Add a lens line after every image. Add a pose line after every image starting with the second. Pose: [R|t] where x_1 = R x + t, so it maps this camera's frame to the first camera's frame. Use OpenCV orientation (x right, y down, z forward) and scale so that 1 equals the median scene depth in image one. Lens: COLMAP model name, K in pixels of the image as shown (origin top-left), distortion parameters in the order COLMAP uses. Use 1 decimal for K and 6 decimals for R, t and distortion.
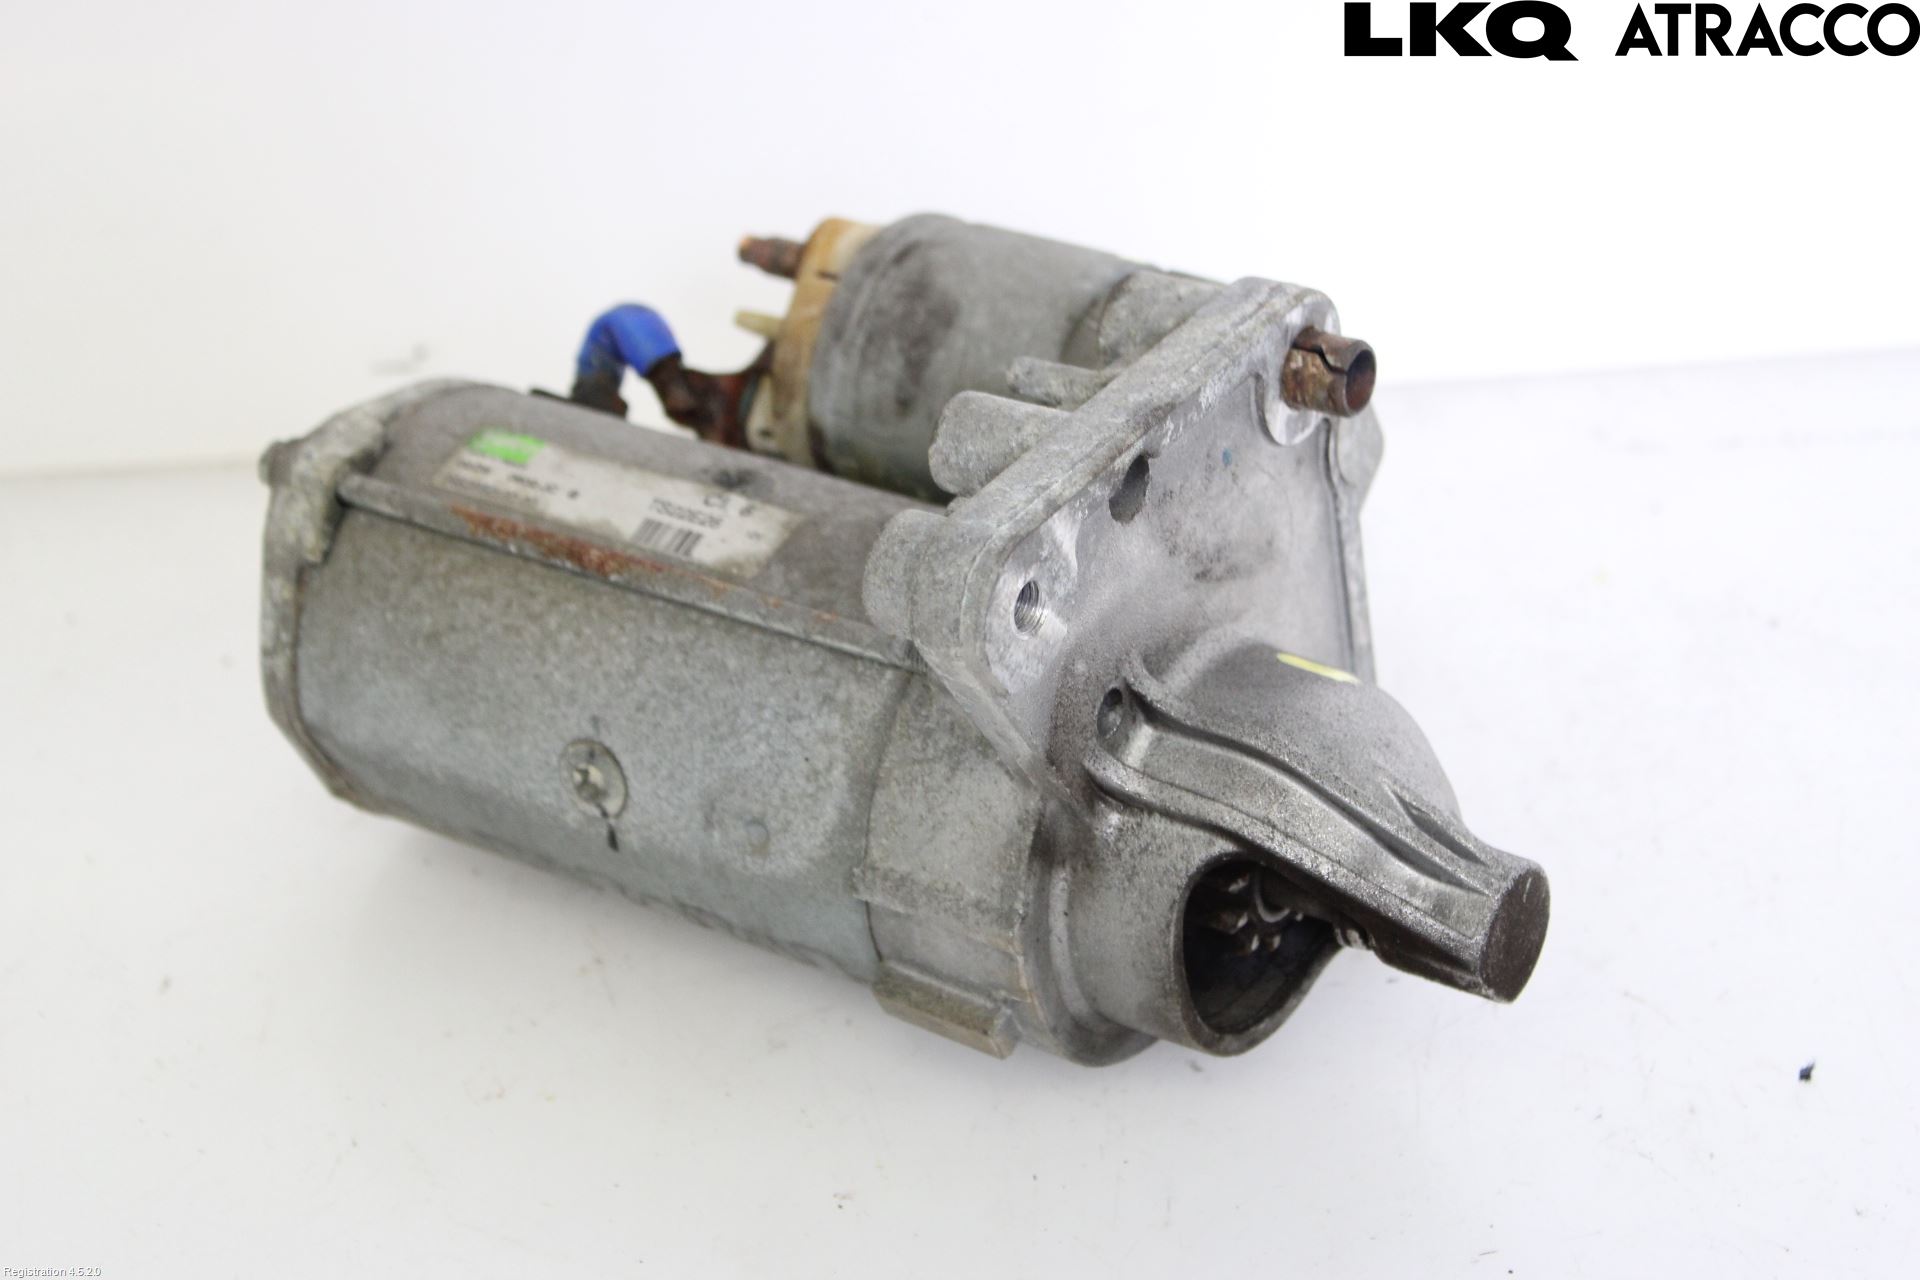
lens RADIAL K [[3890.6, 0, 959.9], [0, 3890.6, 639.4], [0, 0, 1]] dist [-0.005062, 0.000000]
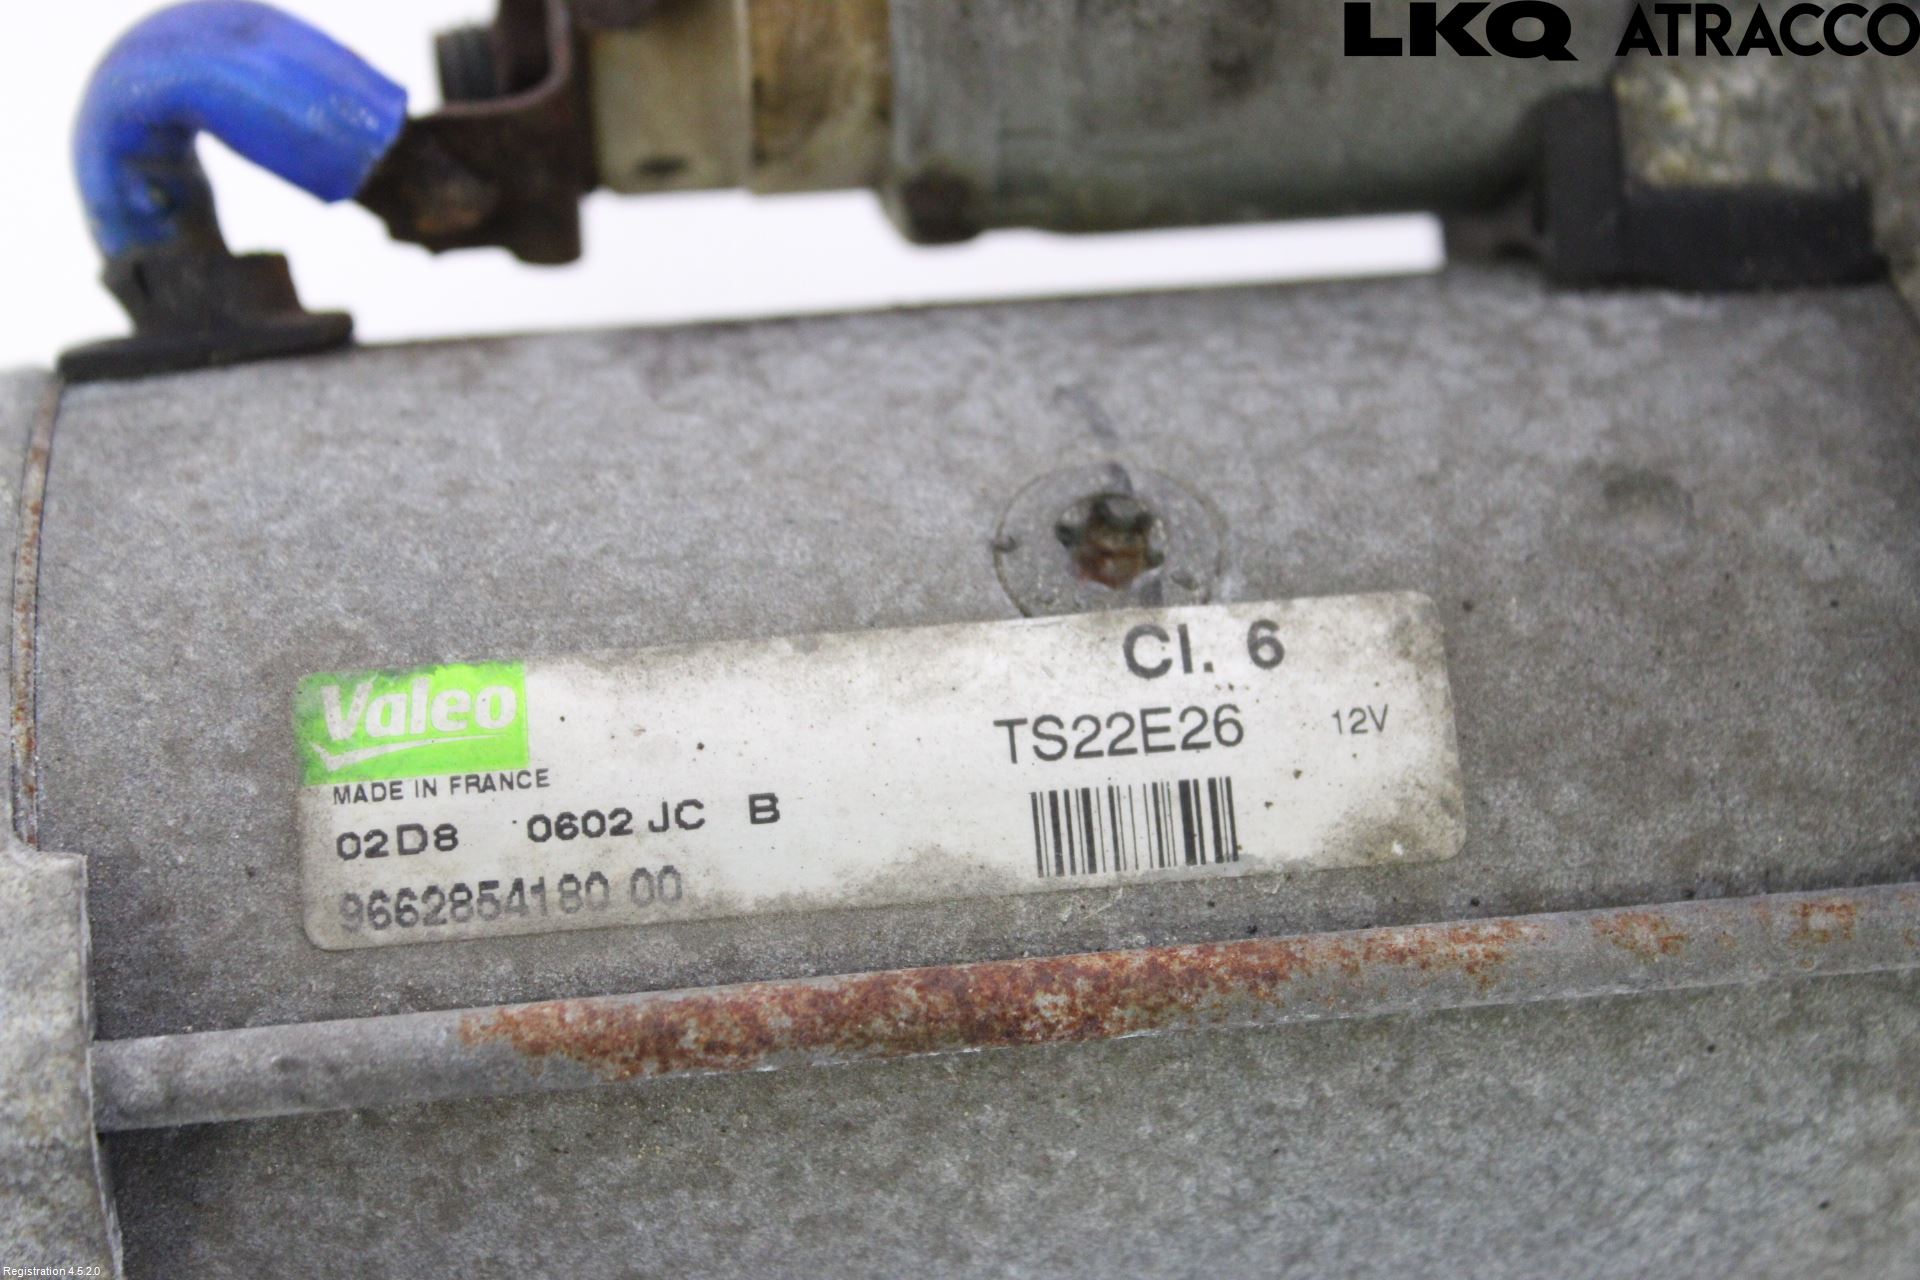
lens RADIAL K [[3687.8, 0, 961.4], [0, 3687.8, 640.0], [0, 0, 1]] dist [-0.011836, 0.000000]
pose [[0.759765, -0.536289, 0.367629, -0.205137], [0.252689, 0.764507, 0.593024, -0.248379], [-0.599087, -0.357663, 0.716360, 0.771693]]
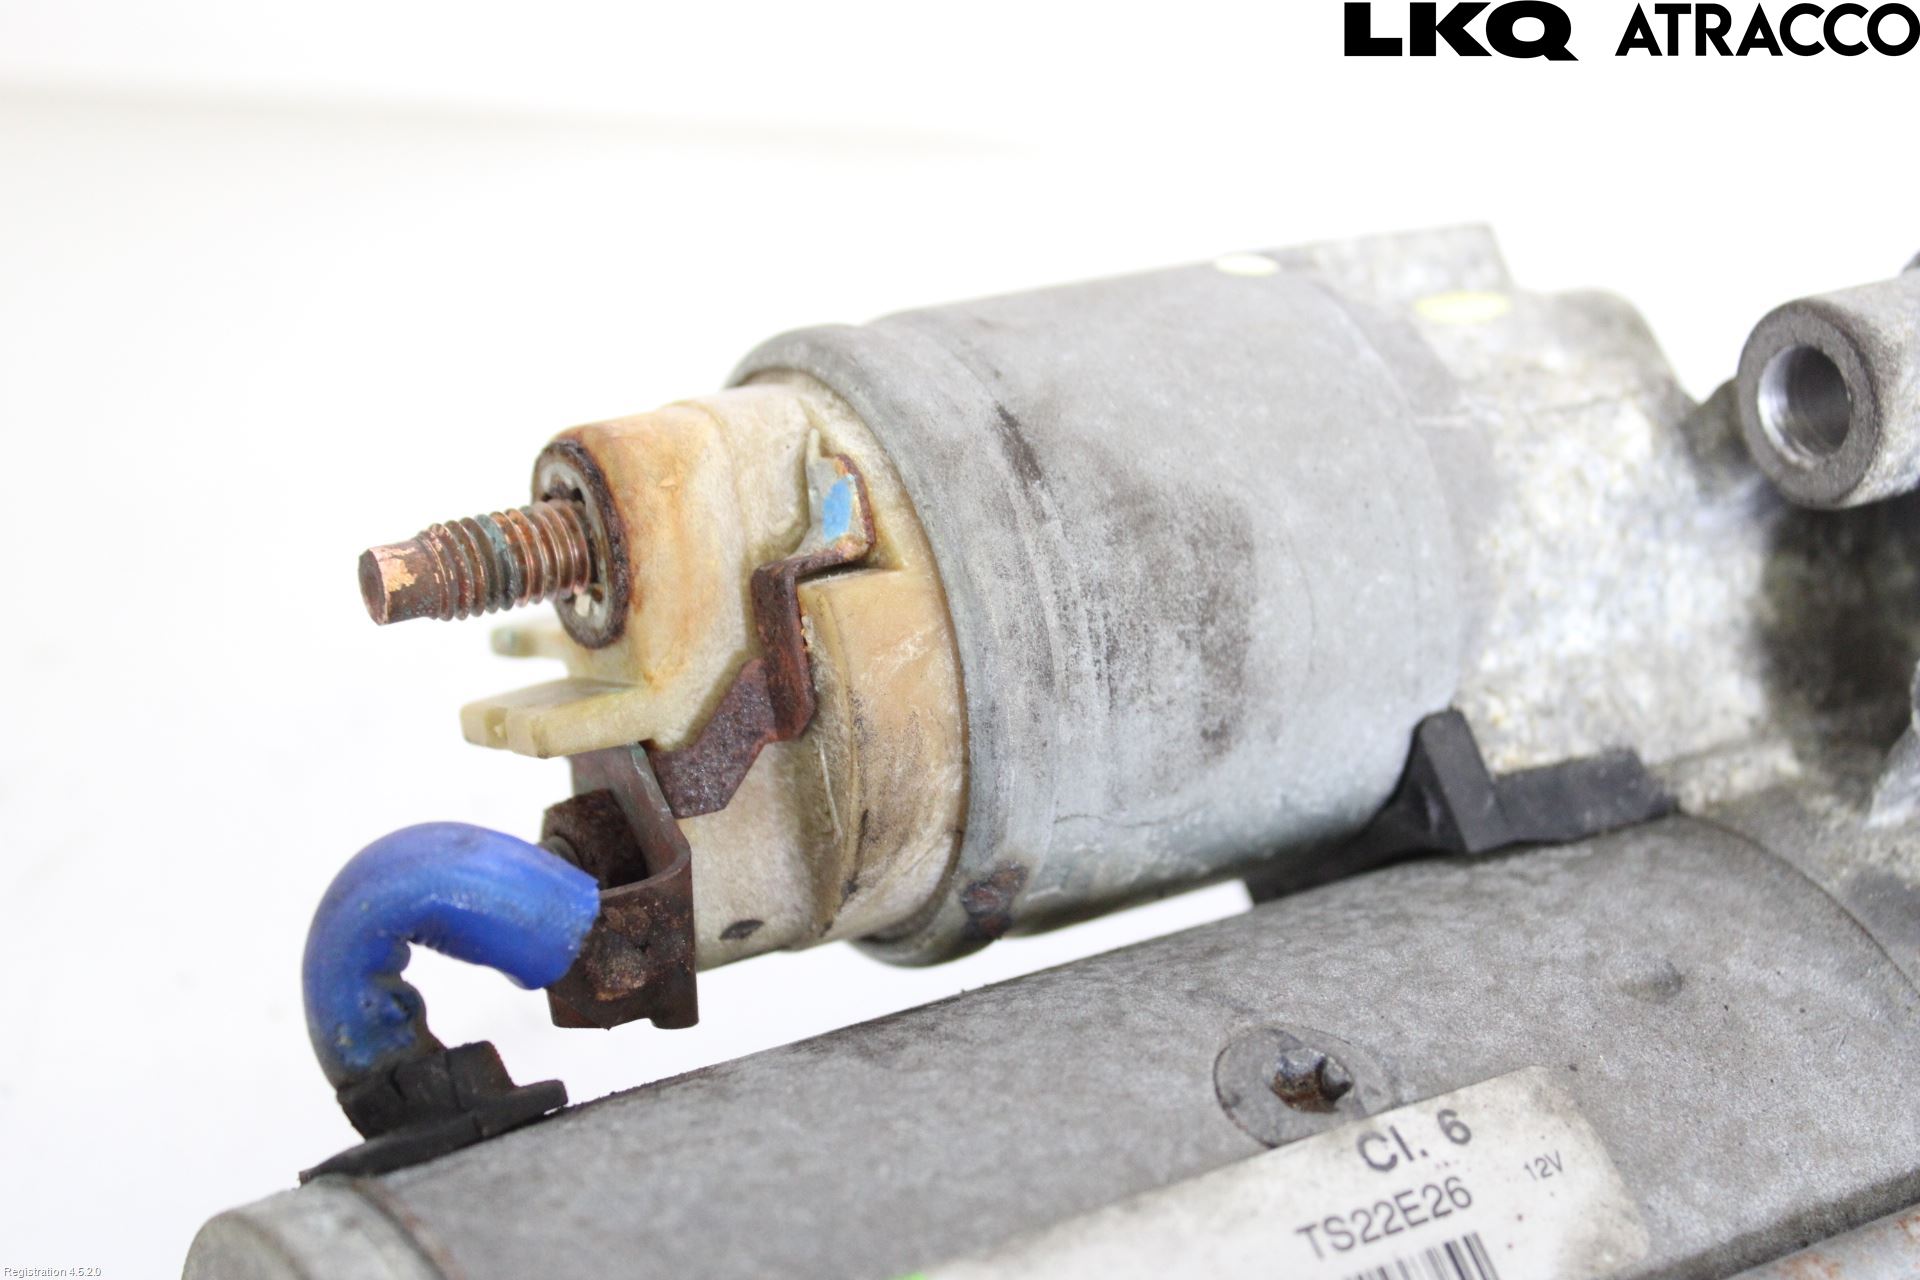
lens RADIAL K [[3194.1, 0, 955.6], [0, 3194.1, 635.9], [0, 0, 1]] dist [-0.020213, 0.000000]
pose [[0.437274, -0.483929, 0.758026, -0.335329], [0.260794, 0.874896, 0.408098, -0.251041], [-0.860684, 0.019238, 0.508775, 0.864108]]
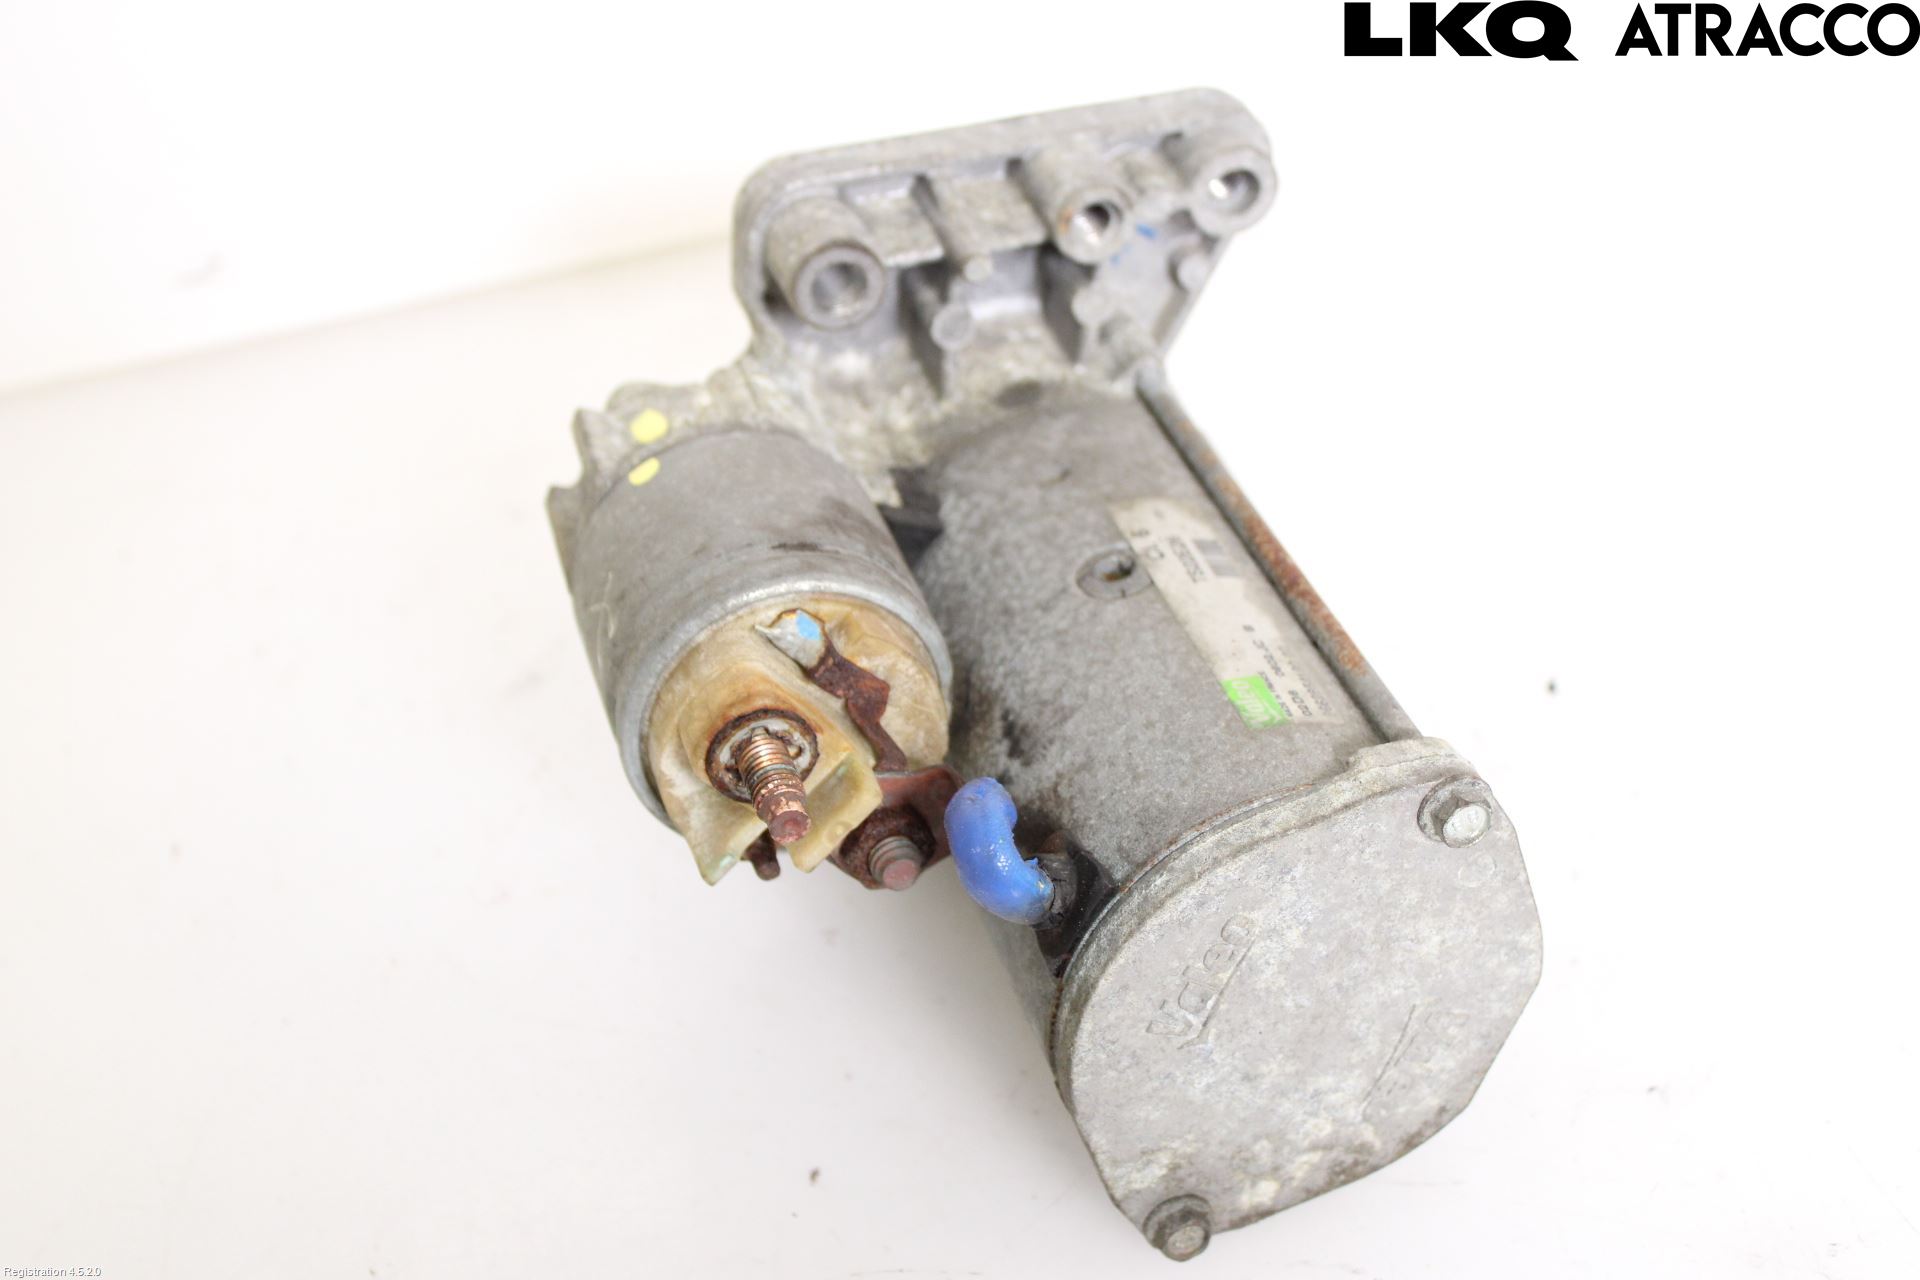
lens RADIAL K [[2921.3, 0, 963.9], [0, 2921.3, 640.1], [0, 0, 1]] dist [-0.035463, 0.000000]
pose [[-0.765401, -0.275100, 0.581791, -0.480754], [0.432935, 0.448777, 0.781771, -0.651522], [-0.476160, 0.850247, -0.224393, 1.226840]]
